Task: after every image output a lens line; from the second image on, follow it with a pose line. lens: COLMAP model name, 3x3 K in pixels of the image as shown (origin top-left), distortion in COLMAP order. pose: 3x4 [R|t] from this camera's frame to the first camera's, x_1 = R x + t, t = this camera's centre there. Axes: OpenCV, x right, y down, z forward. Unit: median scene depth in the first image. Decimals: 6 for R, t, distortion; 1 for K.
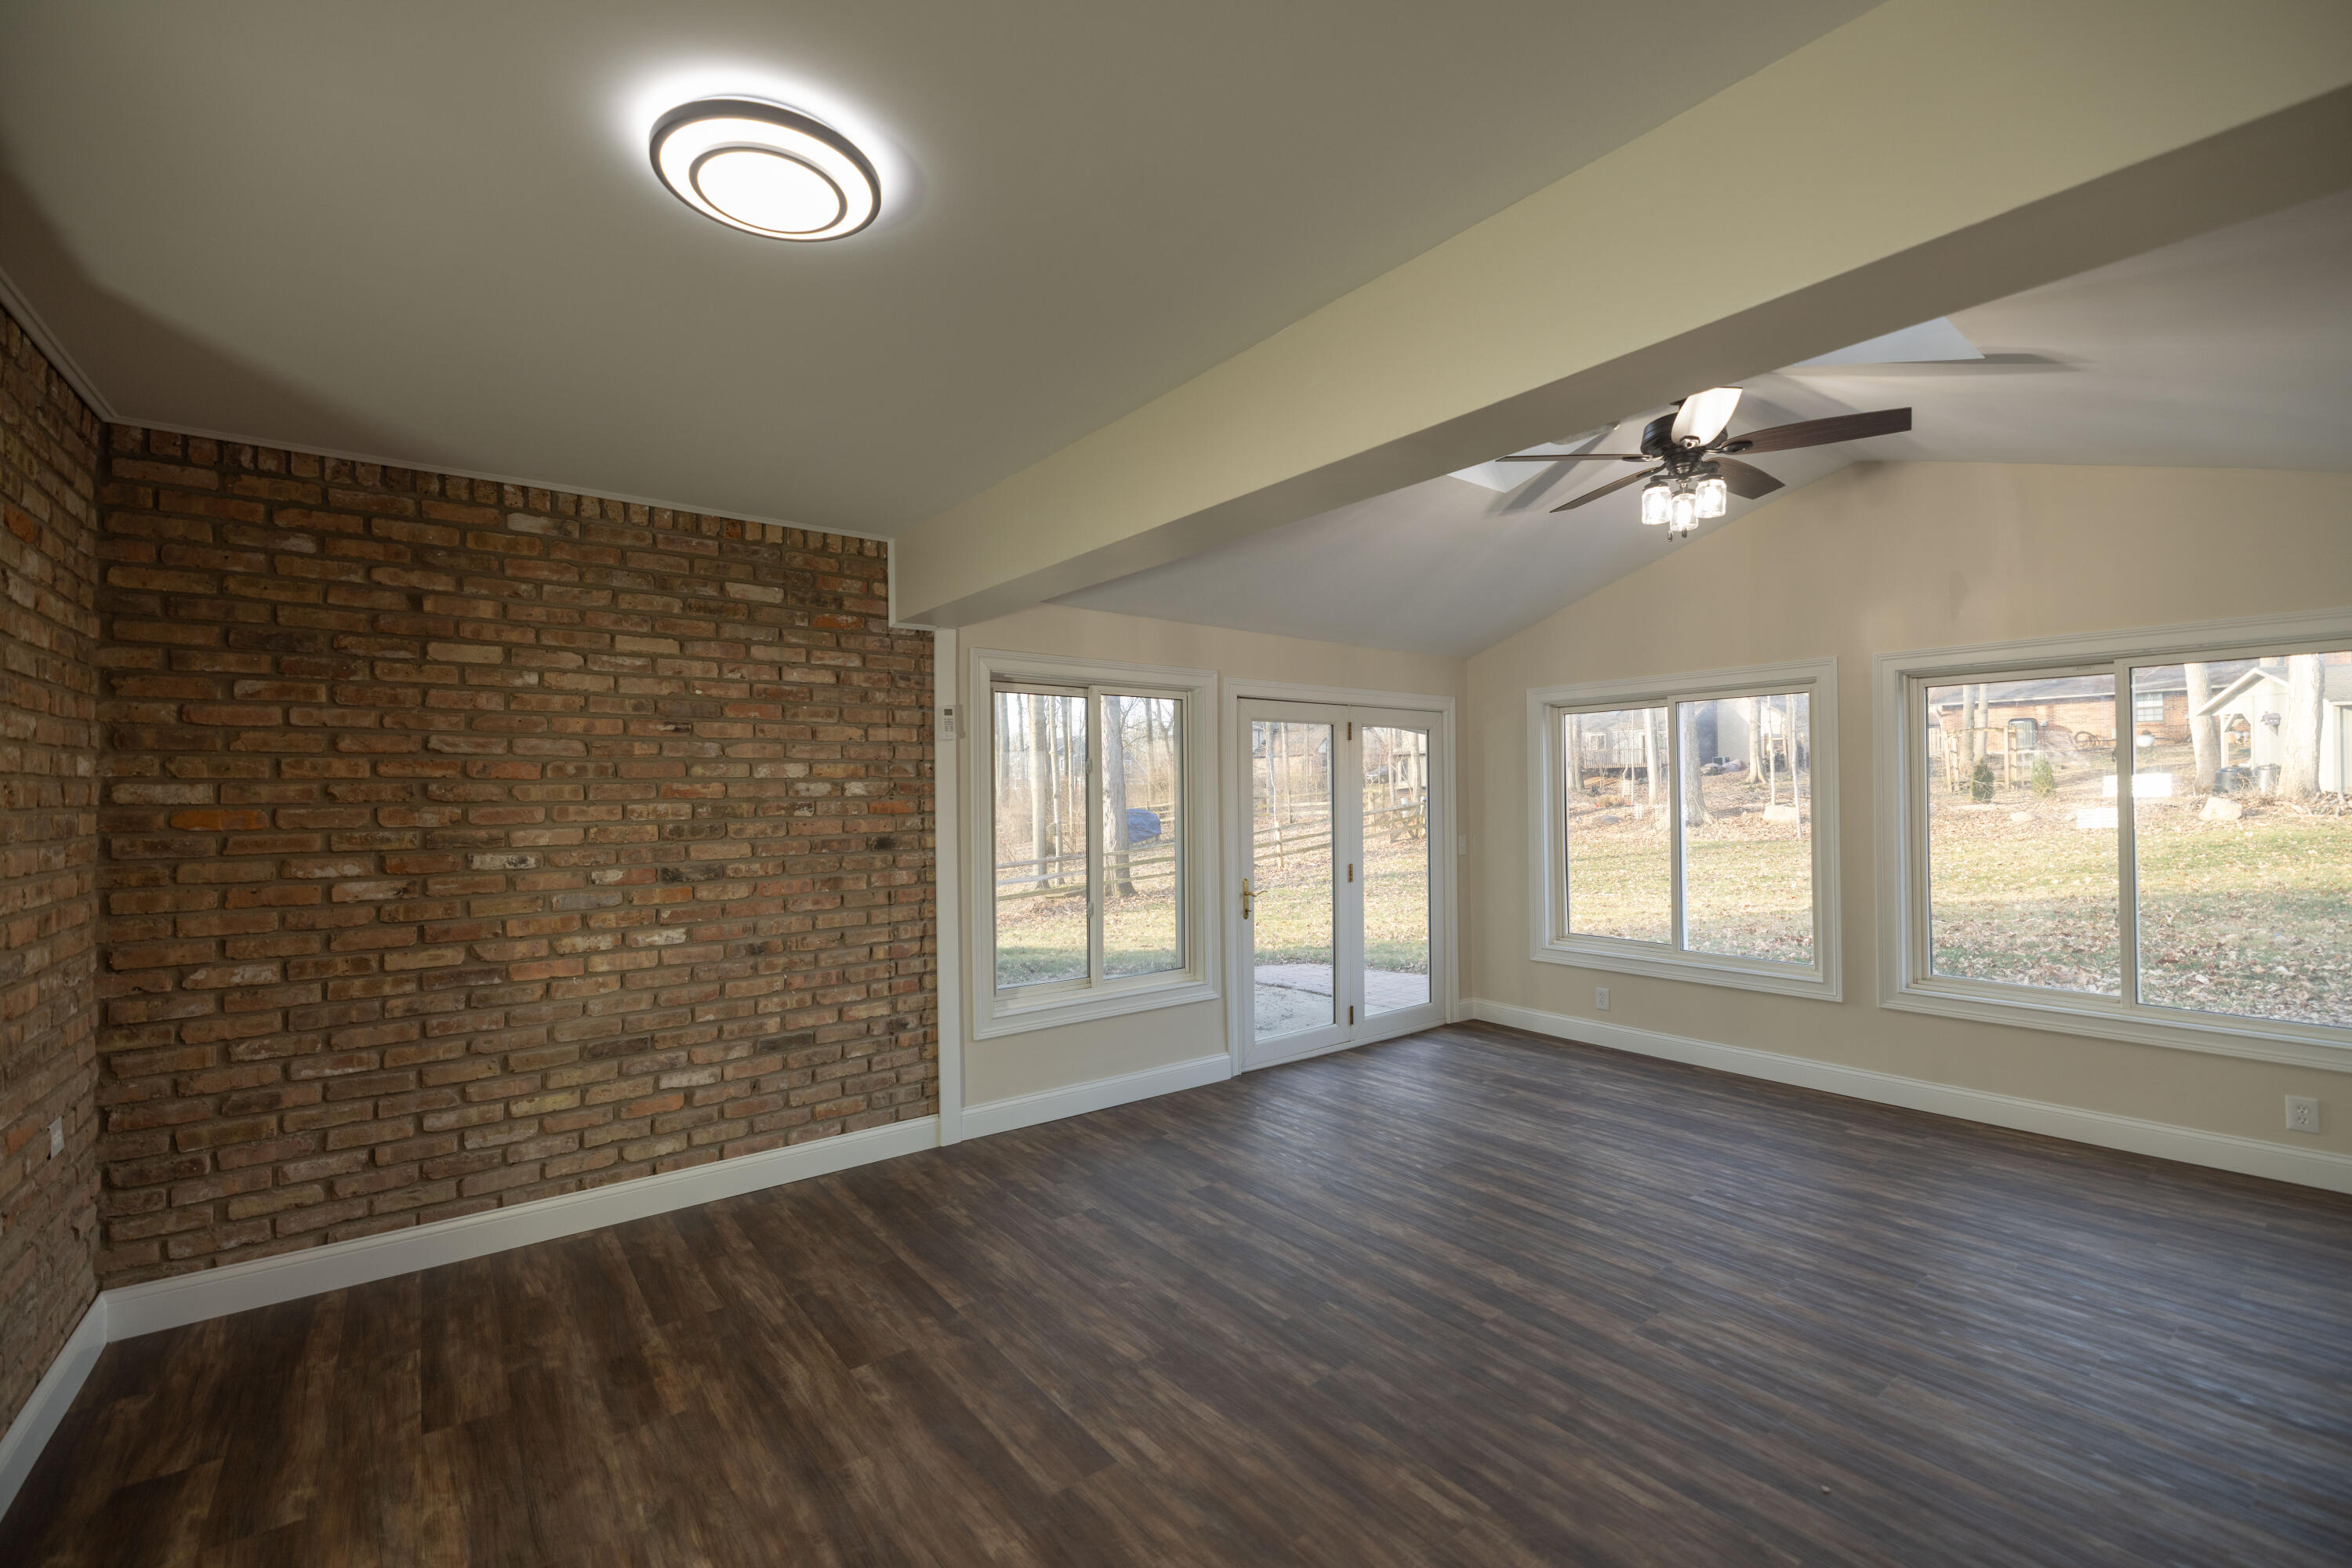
lens RADIAL K [[984.1, 0, 1156.9], [0, 984.1, 784.9], [0, 0, 1]] dist [0.001966, -0.000499]
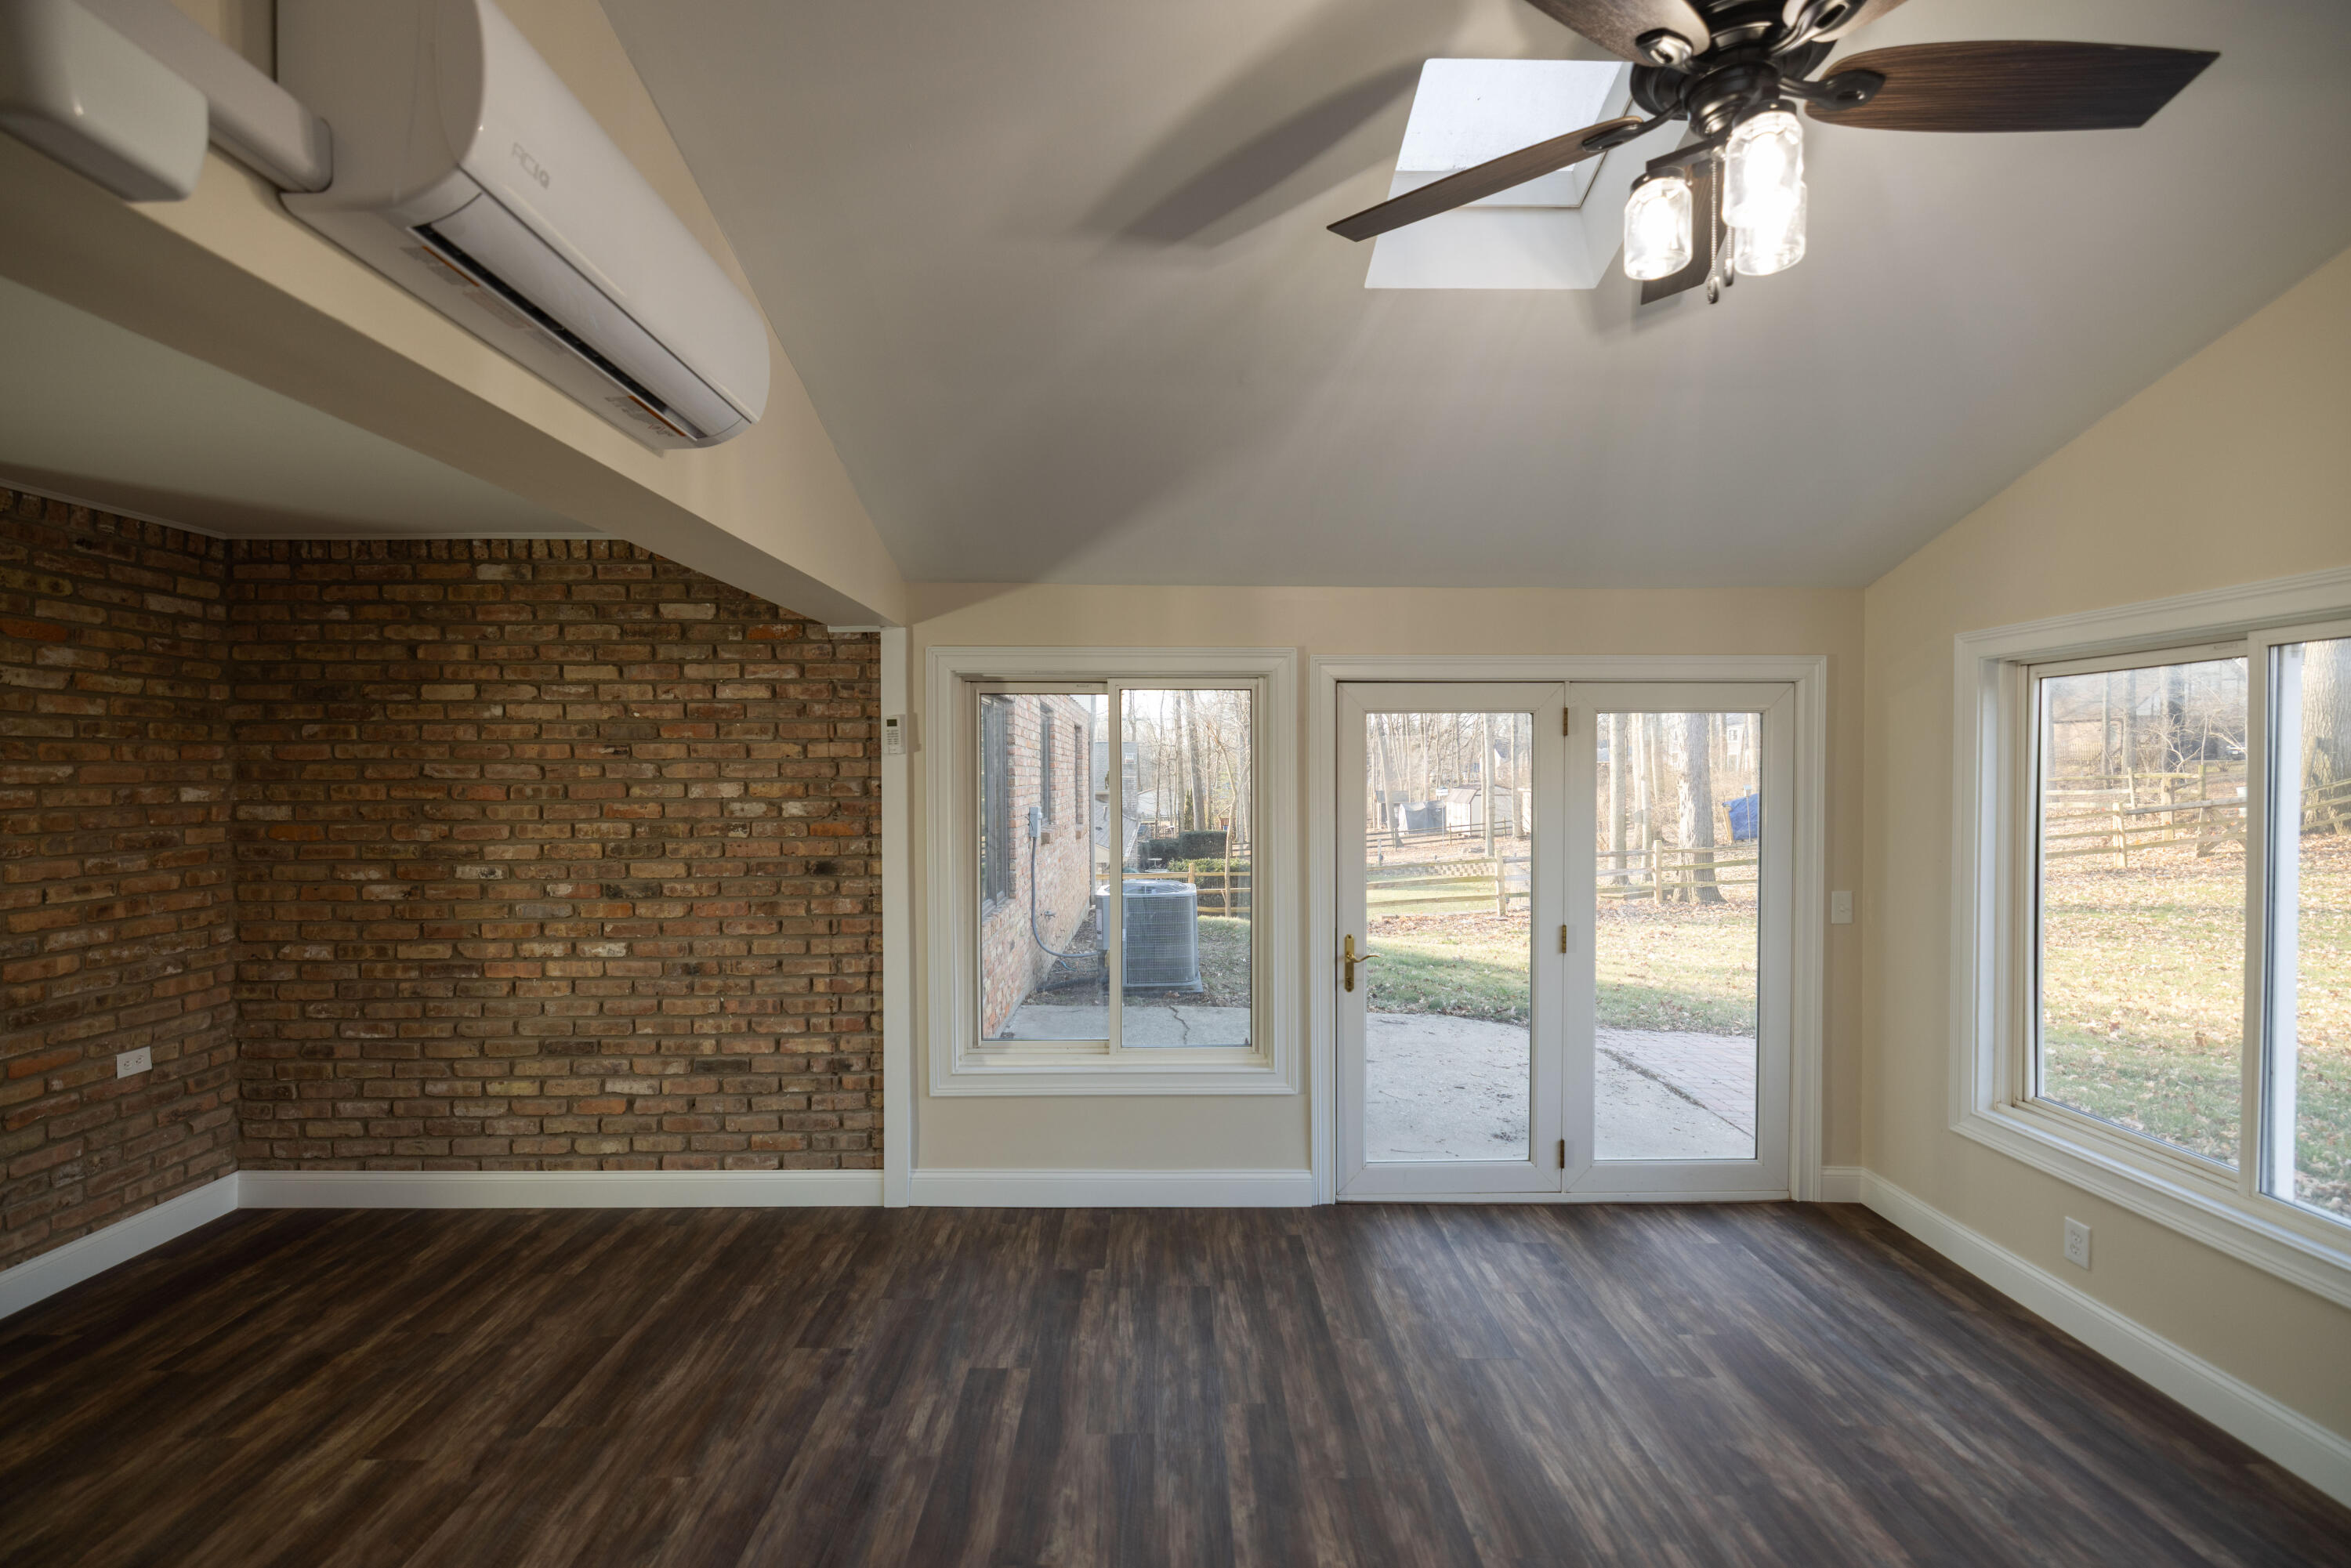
lens RADIAL K [[983.7, 0, 1172.9], [0, 983.7, 788.0], [0, 0, 1]] dist [0.001966, -0.000499]
pose [[0.801033, 0.018506, -0.598334, 0.639718], [0.001304, 0.999466, 0.032659, -0.054485], [0.598619, -0.026941, 0.800581, 0.547268]]
